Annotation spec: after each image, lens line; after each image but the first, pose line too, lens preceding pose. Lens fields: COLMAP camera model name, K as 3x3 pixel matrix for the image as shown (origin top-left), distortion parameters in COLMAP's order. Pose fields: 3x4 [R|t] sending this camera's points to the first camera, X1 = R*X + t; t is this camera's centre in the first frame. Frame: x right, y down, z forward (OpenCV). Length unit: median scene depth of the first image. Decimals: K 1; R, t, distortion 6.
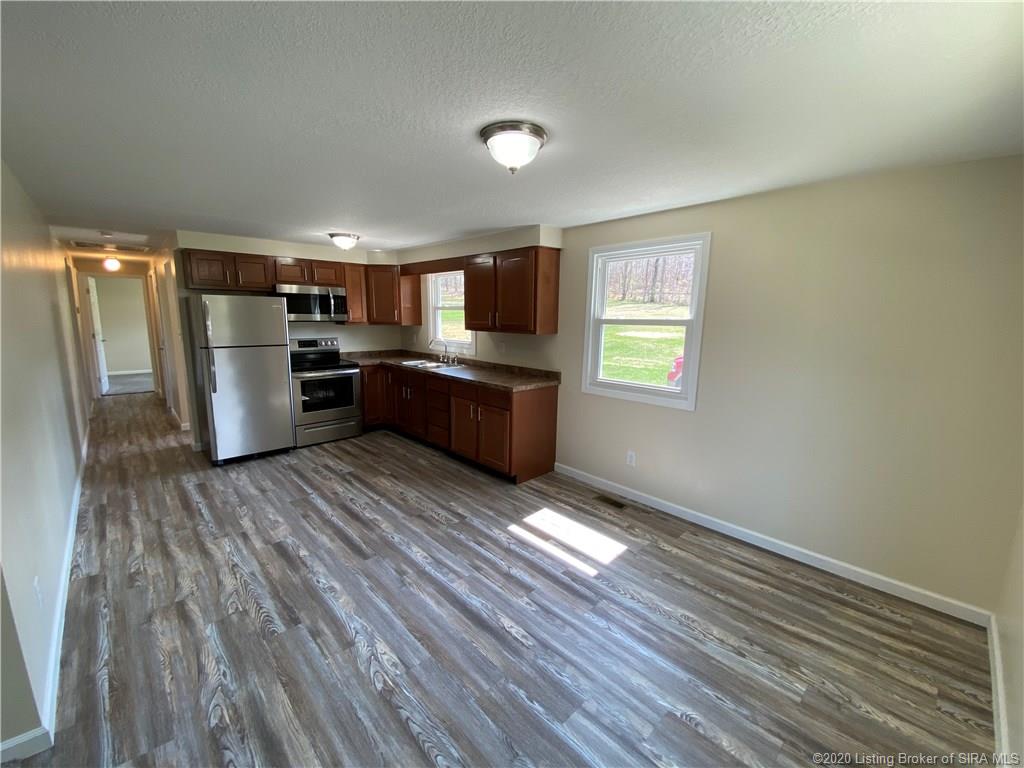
lens RADIAL K [[408.6, 0, 512.0], [0, 408.6, 384.0], [0, 0, 1]] dist [0.031451, -0.019112]
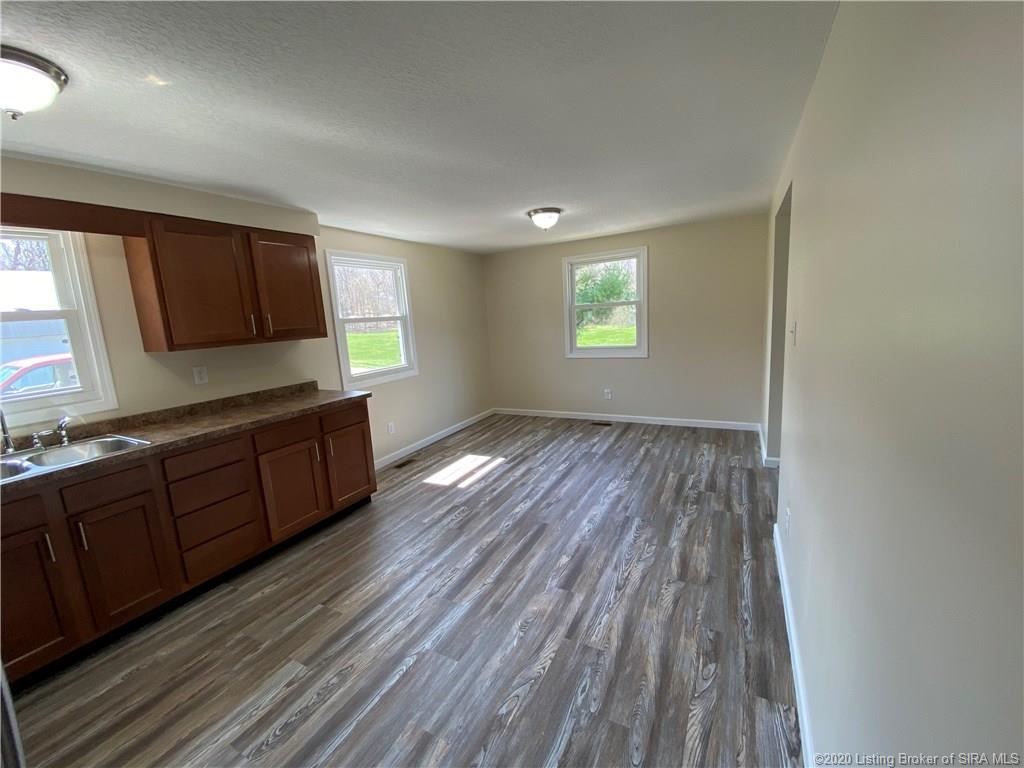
lens RADIAL K [[405.9, 0, 512.0], [0, 405.9, 384.0], [0, 0, 1]] dist [0.016031, -0.018200]
pose [[-0.302419, -0.151886, 0.940996, -0.803067], [0.228019, 0.947031, 0.226141, -0.117844], [-0.925500, 0.282954, -0.251767, 0.784406]]
